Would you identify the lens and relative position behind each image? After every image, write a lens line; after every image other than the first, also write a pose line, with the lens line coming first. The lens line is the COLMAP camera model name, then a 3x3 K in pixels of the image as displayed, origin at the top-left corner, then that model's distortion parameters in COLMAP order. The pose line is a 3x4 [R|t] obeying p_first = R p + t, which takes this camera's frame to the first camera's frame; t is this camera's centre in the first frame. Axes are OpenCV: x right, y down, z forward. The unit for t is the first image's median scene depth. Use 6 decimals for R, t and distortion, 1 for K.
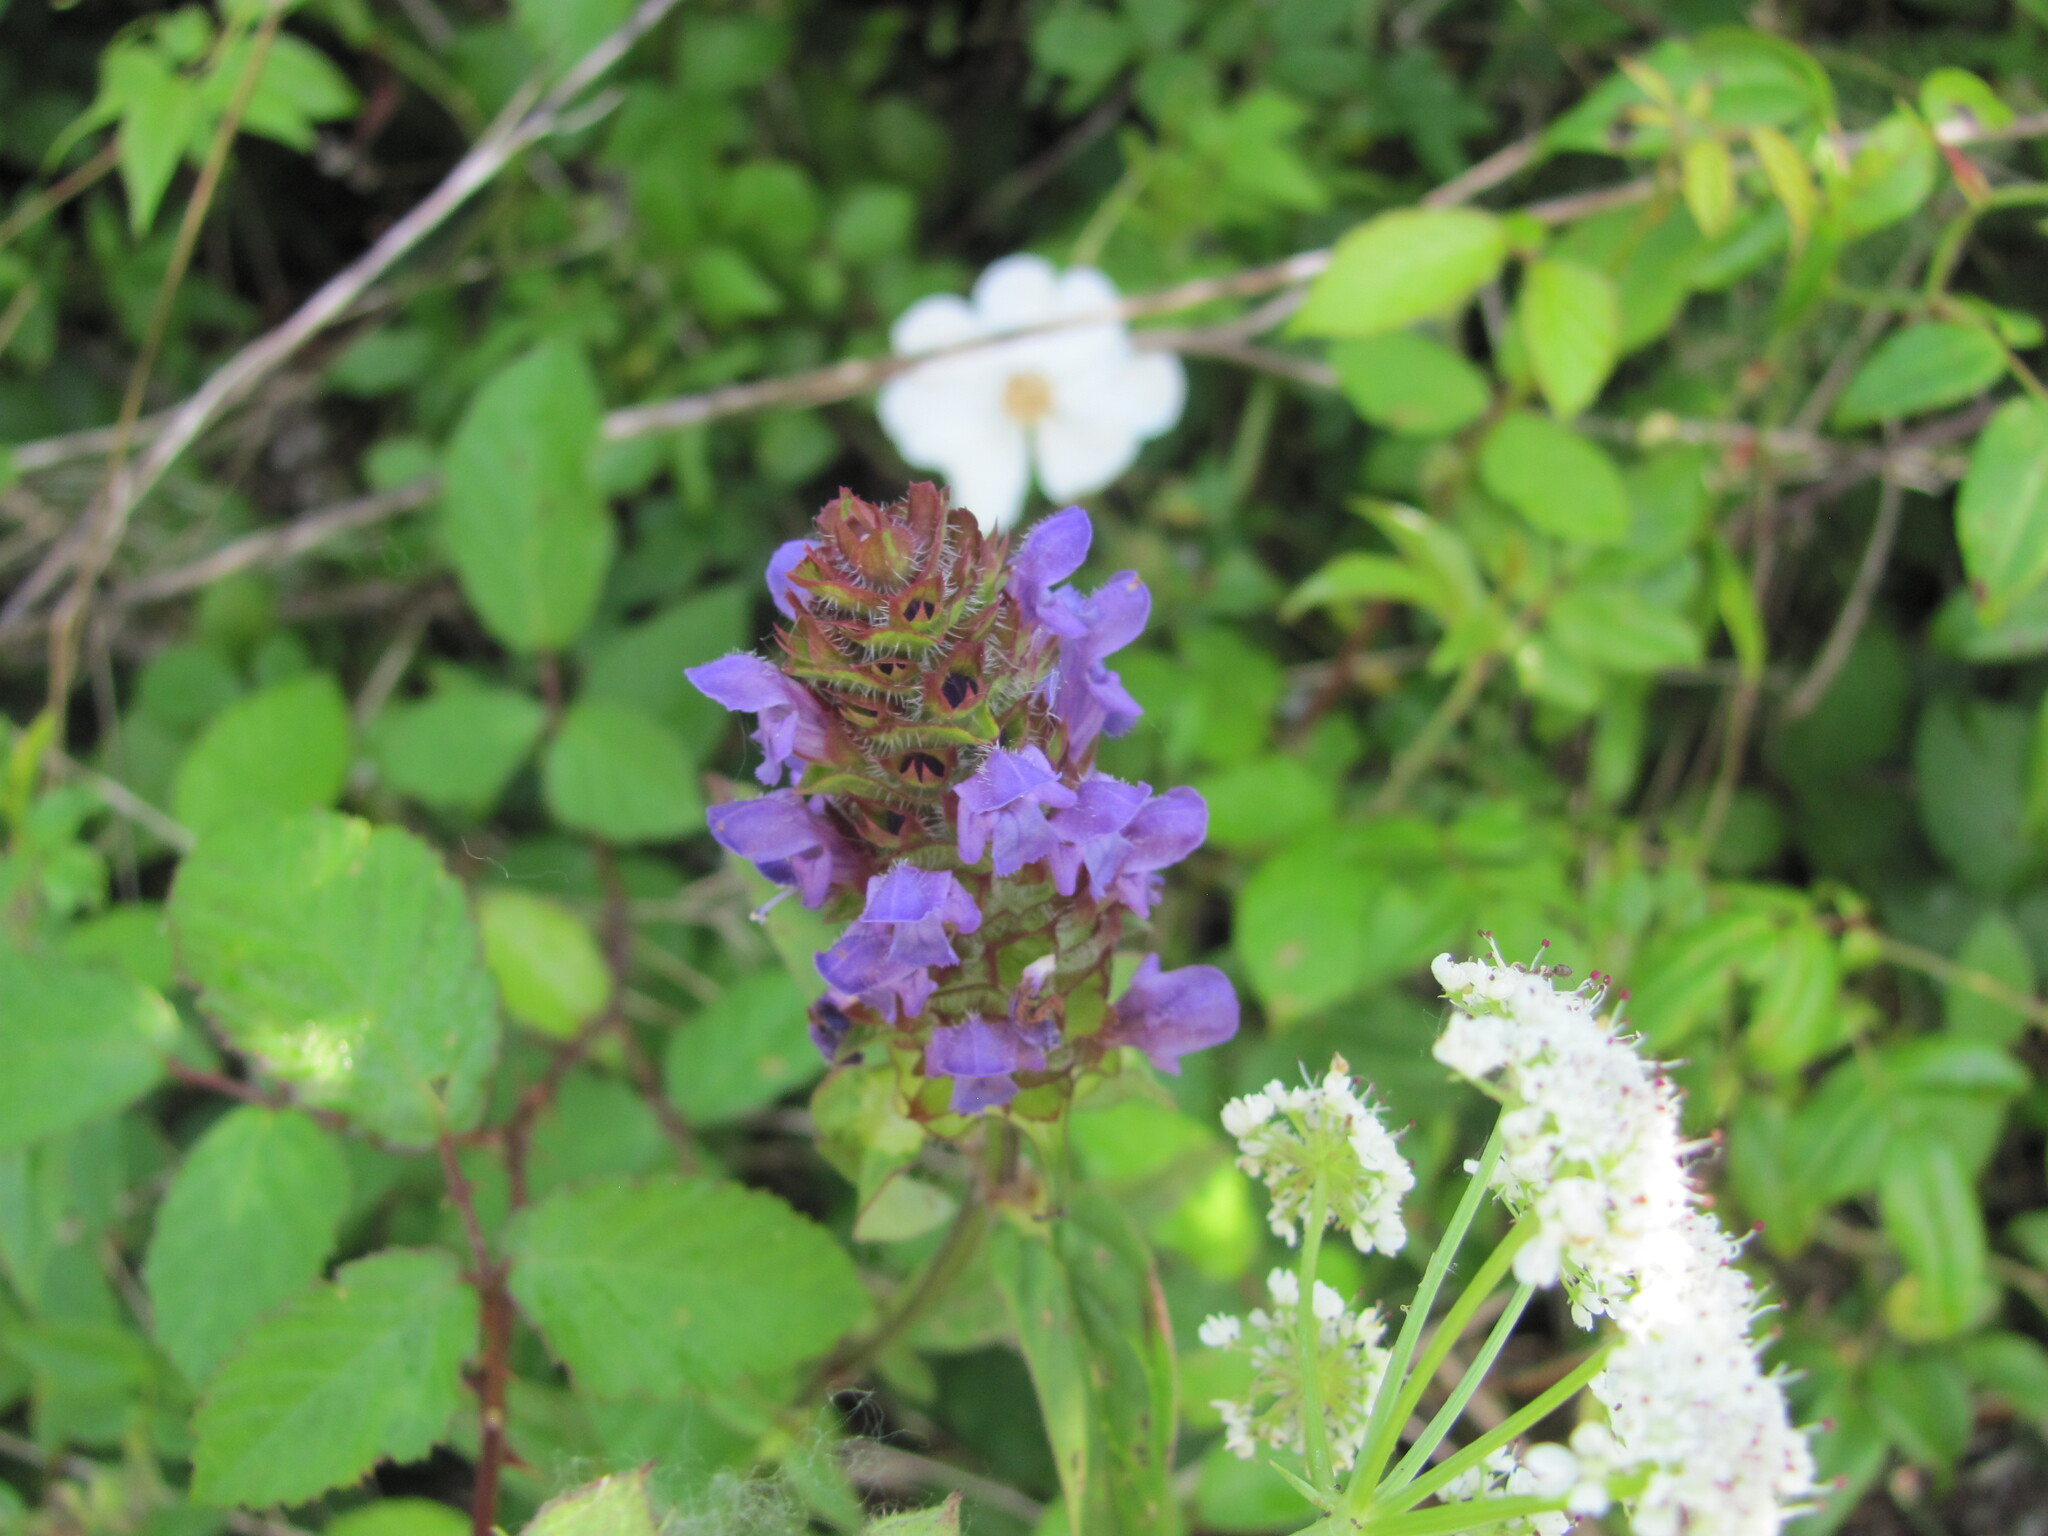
lens RADIAL K [[2093.8, 0, 1024.0], [0, 2093.8, 768.0], [0, 0, 1]] dist [-0.236643, 0.269062]
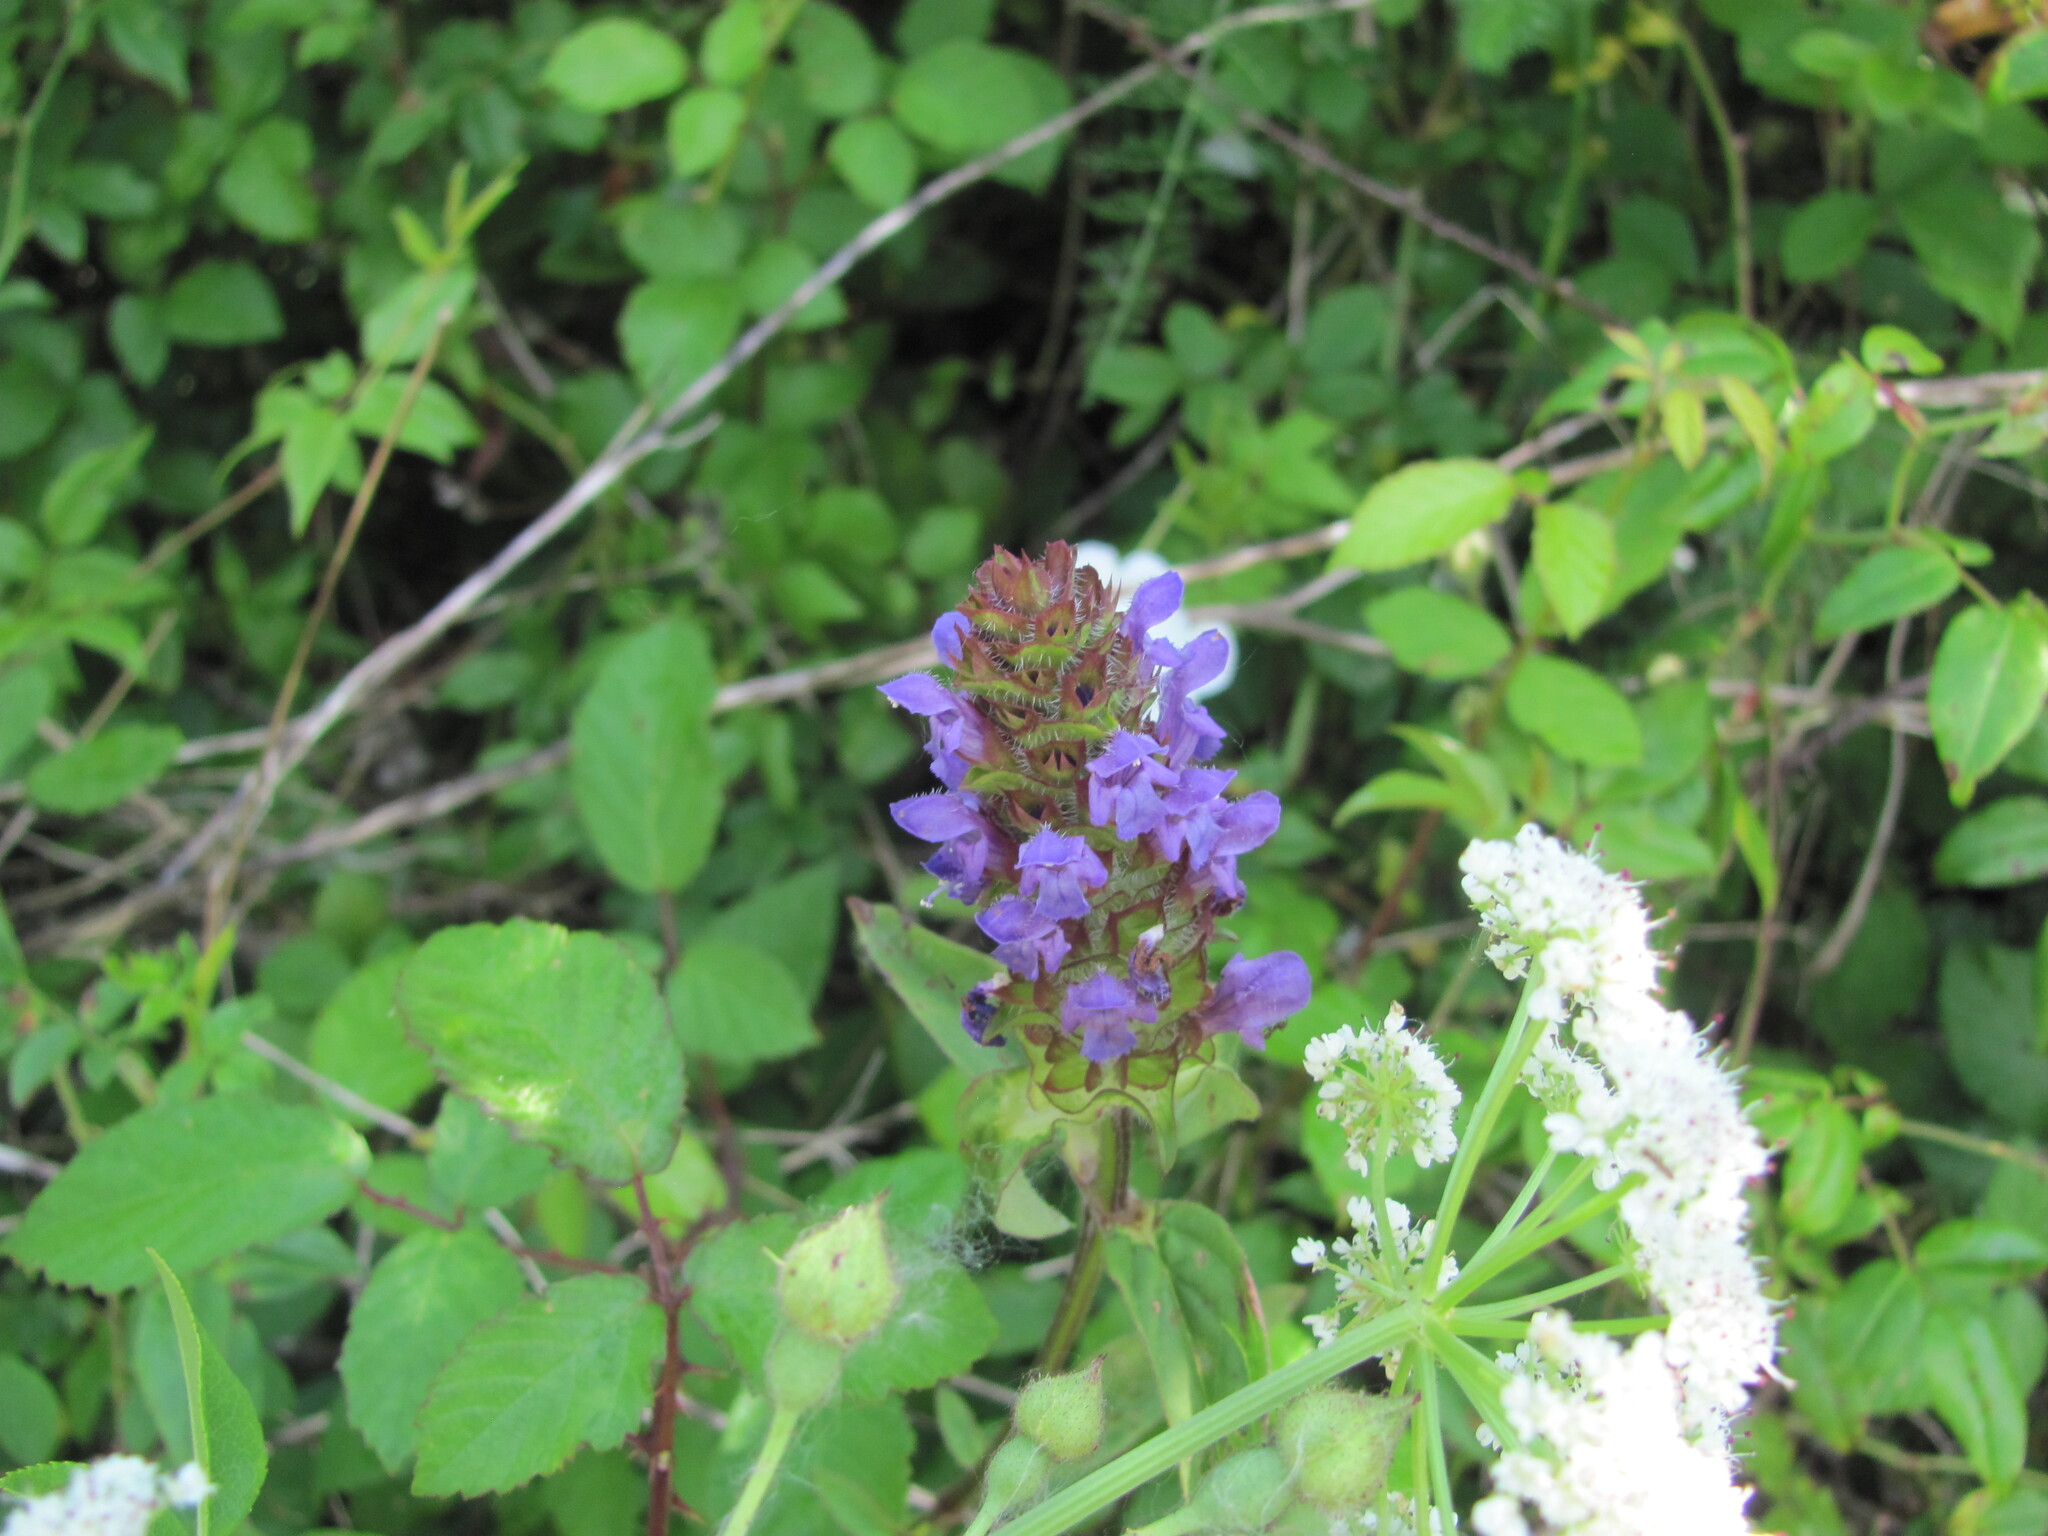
lens RADIAL K [[2093.8, 0, 1024.0], [0, 2093.8, 768.0], [0, 0, 1]] dist [-0.236643, 0.269062]
pose [[0.999515, -0.022304, -0.021723, -0.017475], [0.017957, 0.982948, -0.183003, 0.098791], [0.025434, 0.182524, 0.982872, -0.111022]]
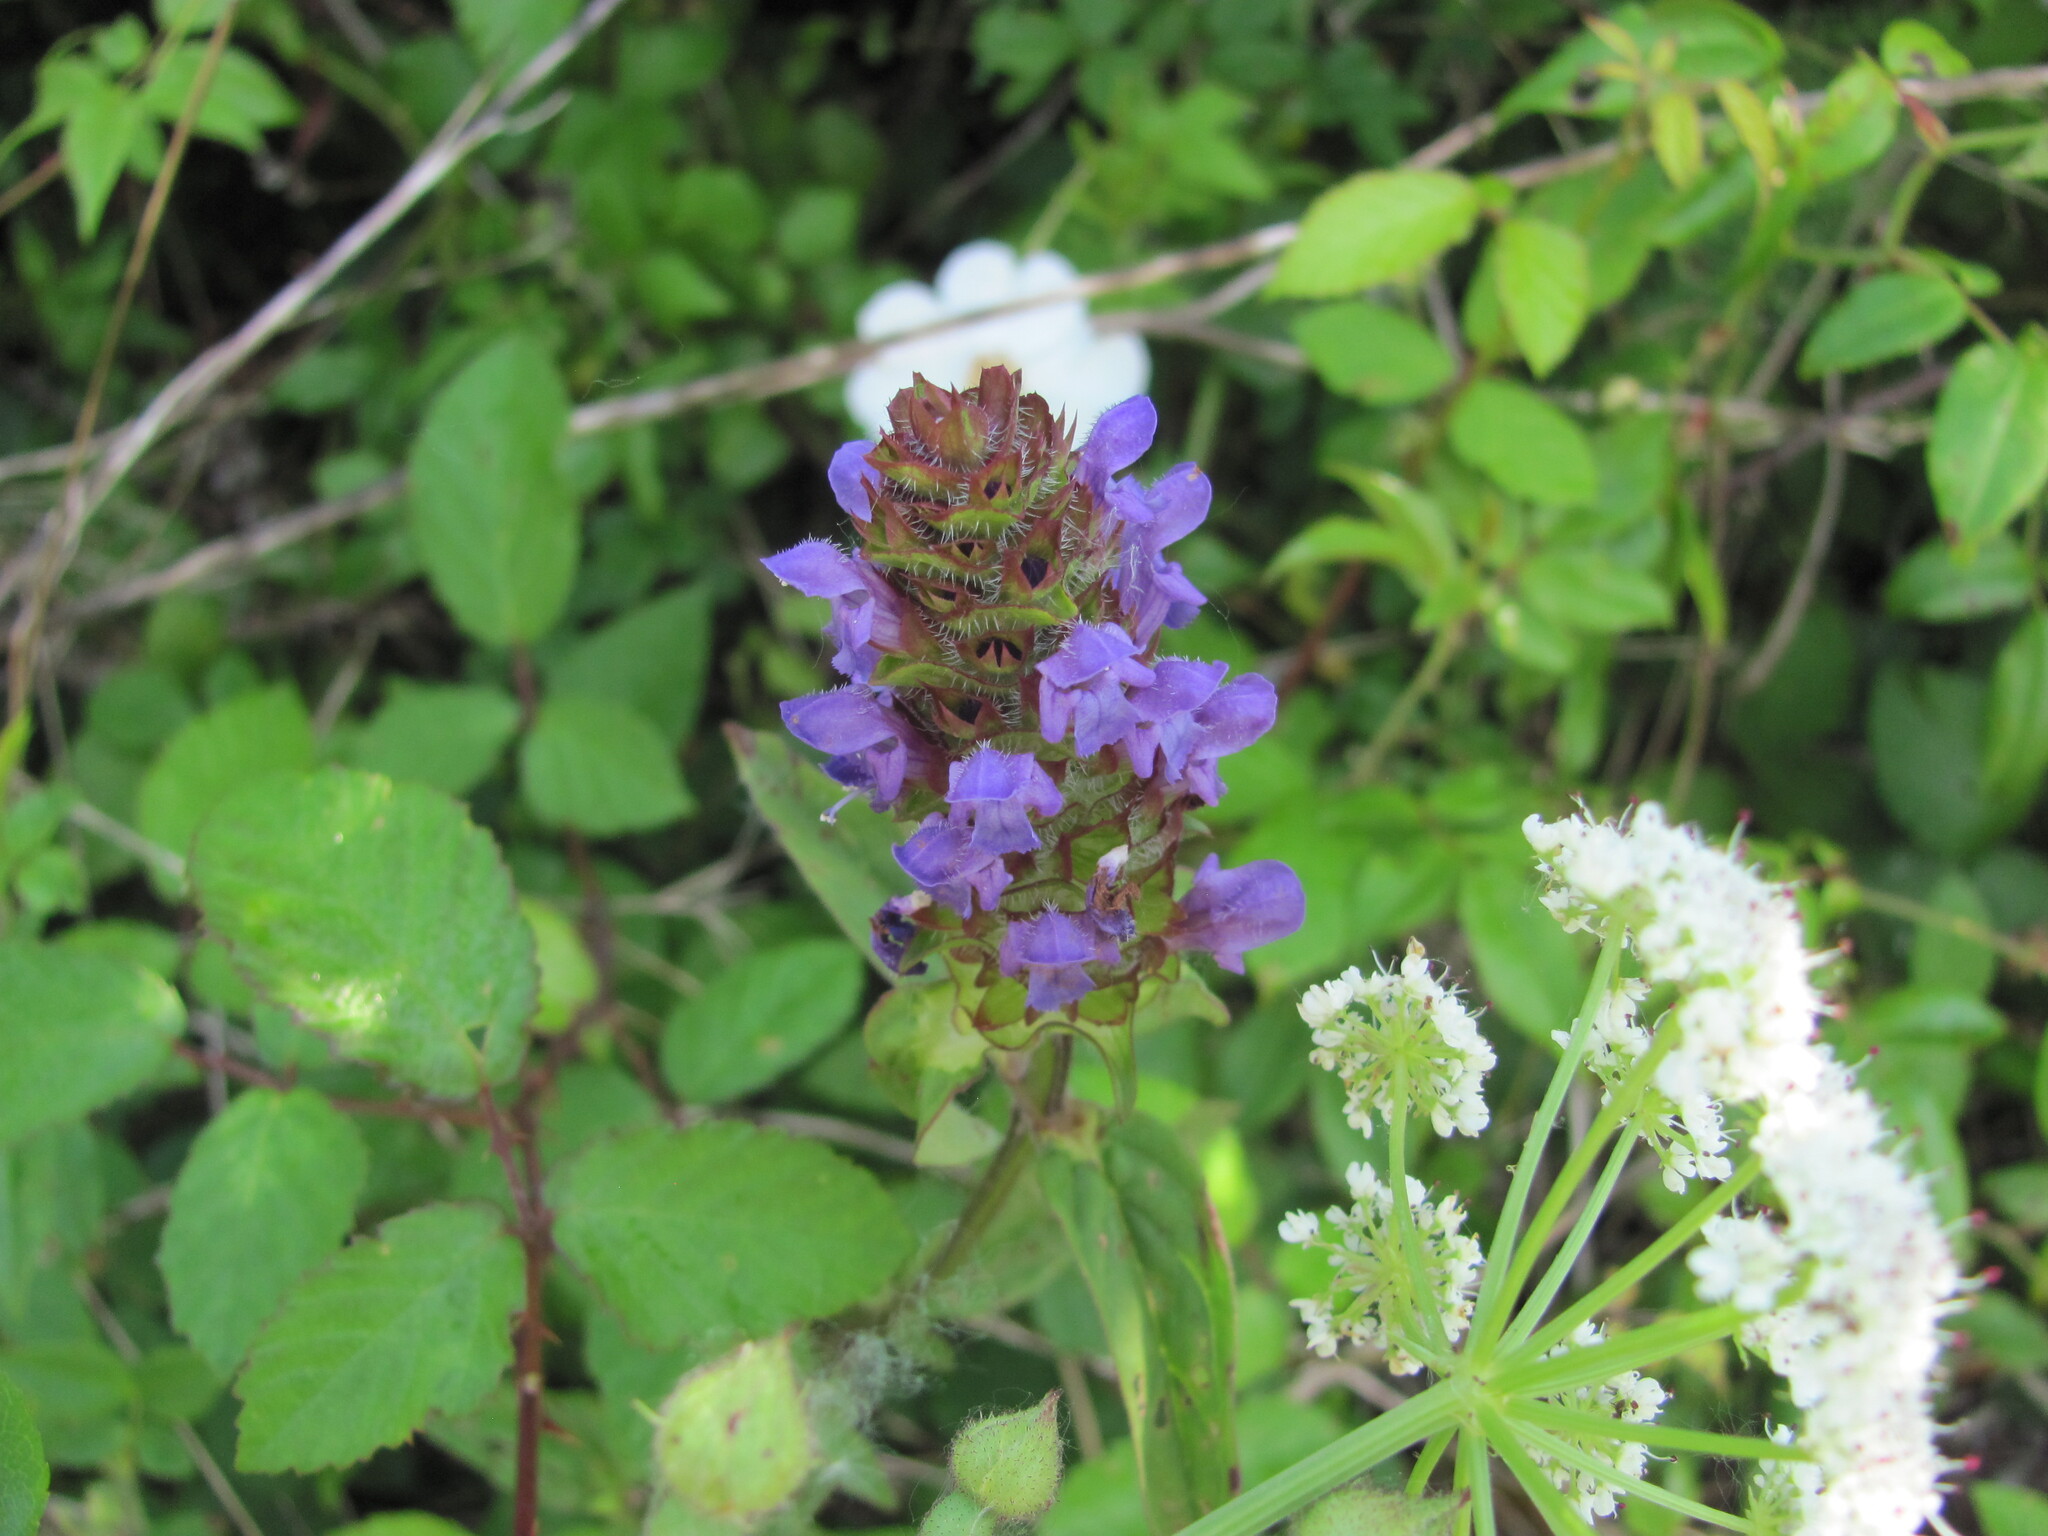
lens RADIAL K [[2092.1, 0, 1024.0], [0, 2092.1, 768.0], [0, 0, 1]] dist [-0.217242, 0.235279]
pose [[0.998895, -0.030942, 0.035383, -0.030349], [0.031465, 0.999402, -0.014315, 0.028690], [-0.034919, 0.015413, 0.999271, 0.001265]]
